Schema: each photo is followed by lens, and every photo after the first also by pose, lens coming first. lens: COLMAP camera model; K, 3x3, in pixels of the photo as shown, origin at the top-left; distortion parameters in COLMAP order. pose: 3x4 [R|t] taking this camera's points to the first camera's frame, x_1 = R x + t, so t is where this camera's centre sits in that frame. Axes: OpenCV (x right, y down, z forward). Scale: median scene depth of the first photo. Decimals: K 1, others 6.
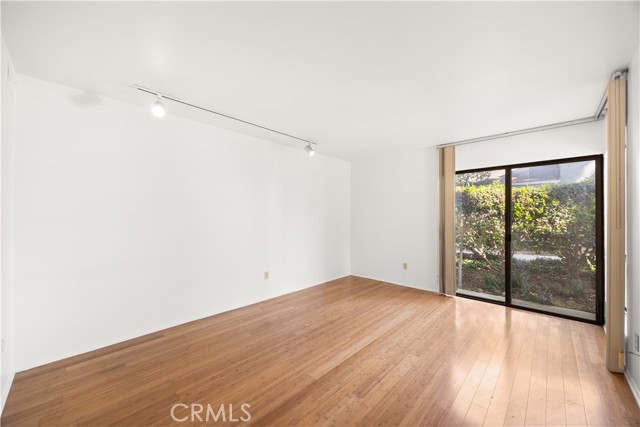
lens RADIAL K [[246.0, 0, 317.5], [0, 246.0, 219.4], [0, 0, 1]] dist [0.002015, 0.000471]
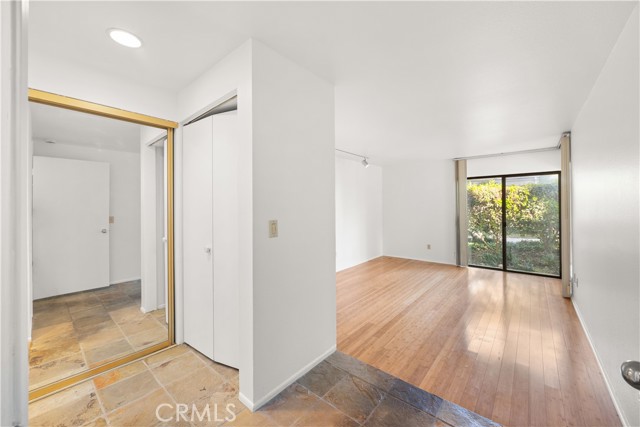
lens RADIAL K [[246.0, 0, 325.1], [0, 246.0, 209.0], [0, 0, 1]] dist [0.002015, 0.000471]
pose [[0.998176, -0.012987, 0.058966, -0.288516], [0.013051, 0.999915, -0.000701, -0.023390], [-0.058952, 0.001469, 0.998260, -0.307356]]
